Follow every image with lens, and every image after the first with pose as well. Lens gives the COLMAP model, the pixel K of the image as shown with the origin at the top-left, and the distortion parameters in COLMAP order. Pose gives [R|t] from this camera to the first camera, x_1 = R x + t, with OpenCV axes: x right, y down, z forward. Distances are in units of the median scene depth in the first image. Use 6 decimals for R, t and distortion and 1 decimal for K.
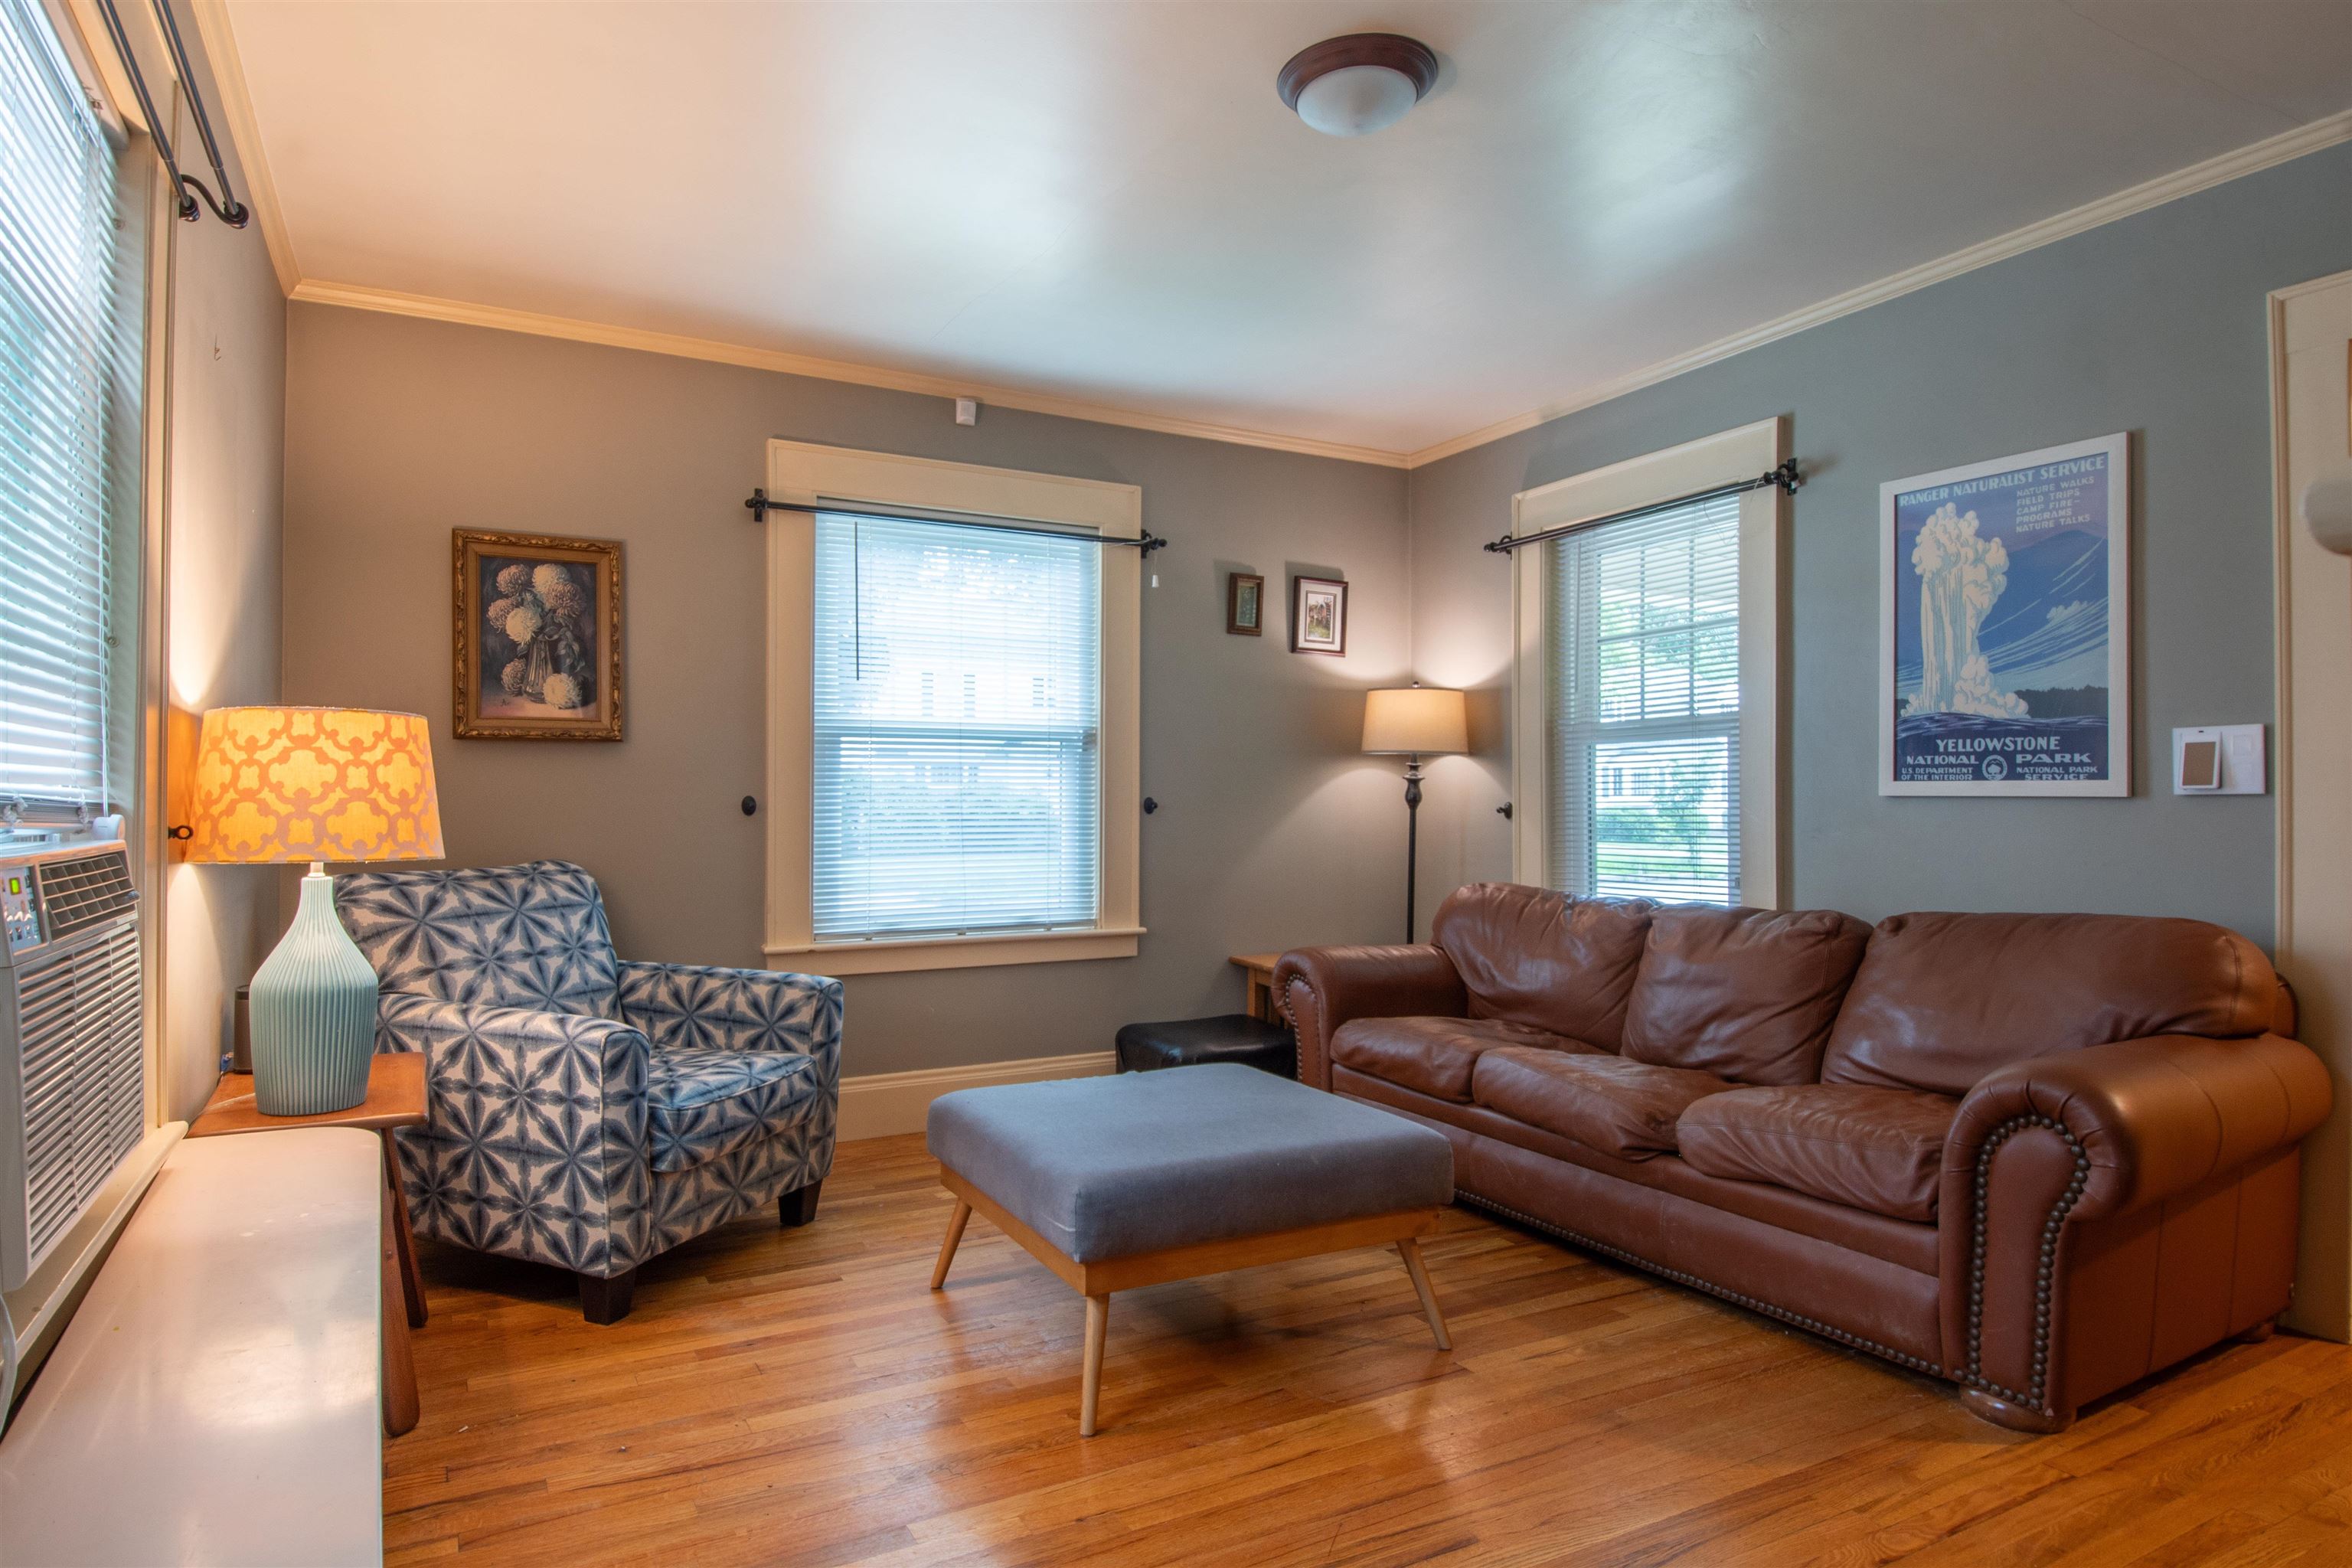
lens RADIAL K [[1224.4, 0, 1176.0], [0, 1224.4, 784.0], [0, 0, 1]] dist [0.000253, -0.045863]
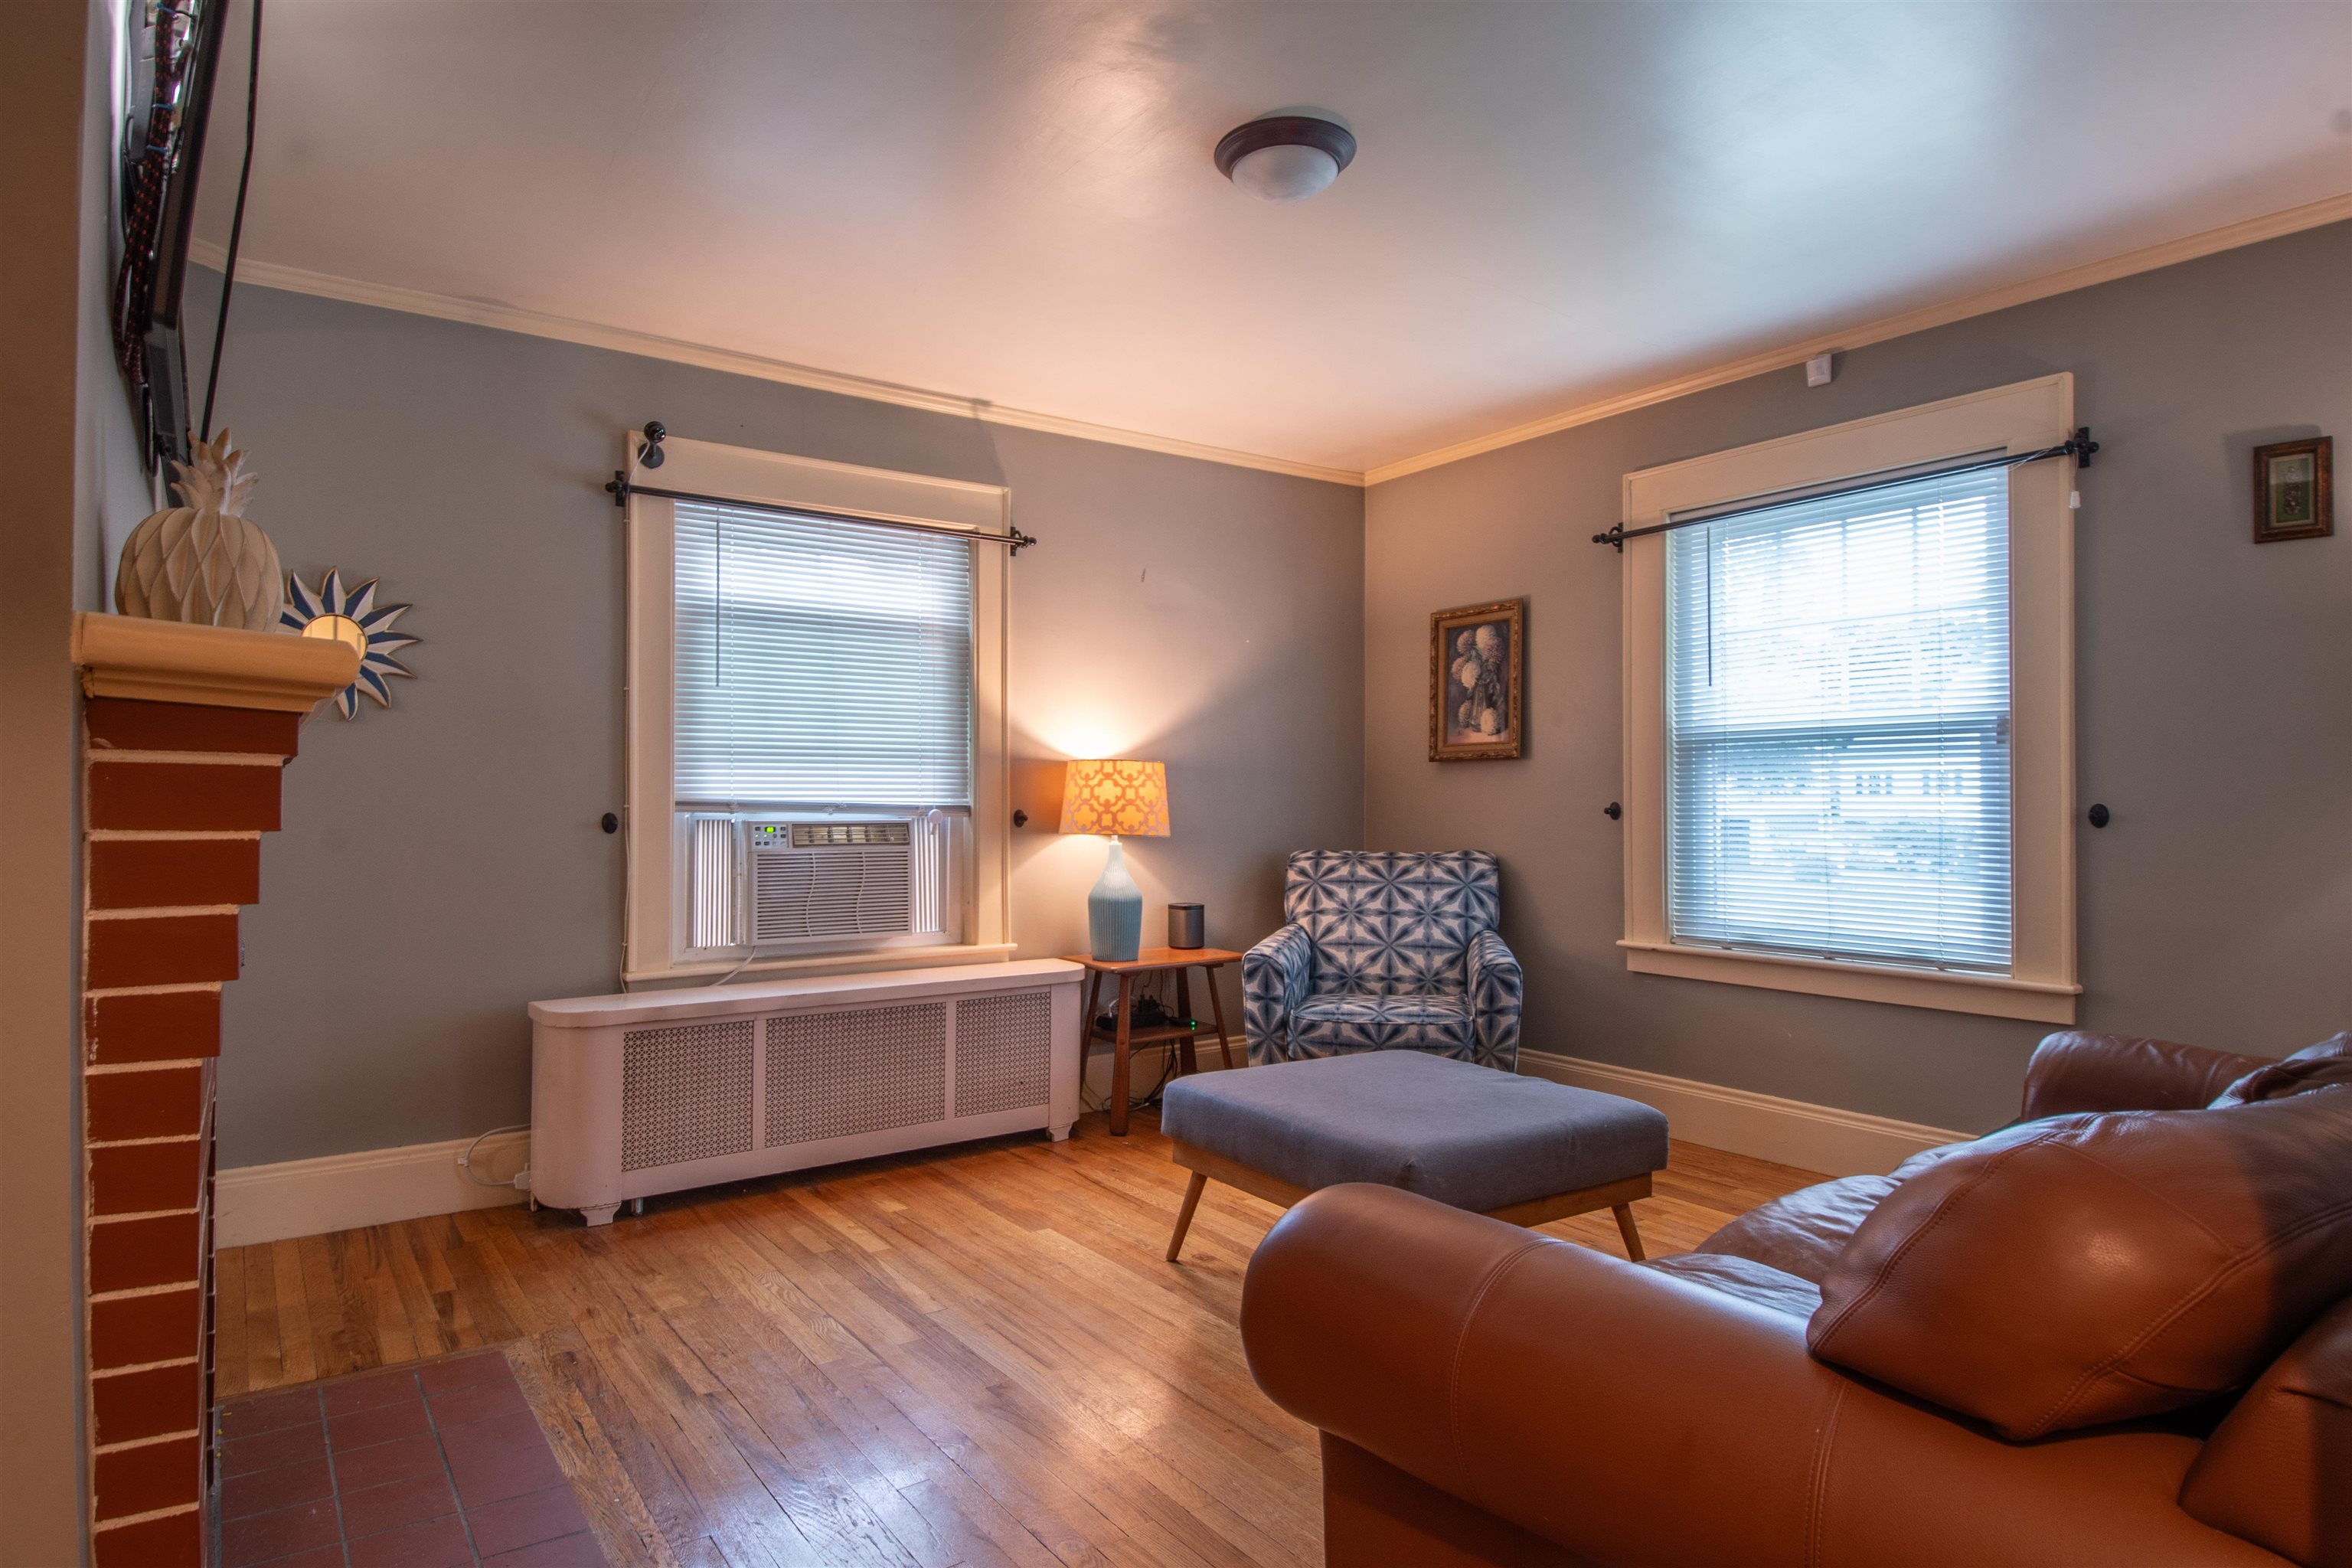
lens RADIAL K [[1340.4, 0, 1176.0], [0, 1340.4, 784.0], [0, 0, 1]] dist [0.000652, -0.066508]
pose [[0.105677, -0.012645, -0.994320, 0.767751], [0.010217, 0.999880, -0.011630, 0.003095], [0.994348, -0.008930, 0.105793, 0.447473]]
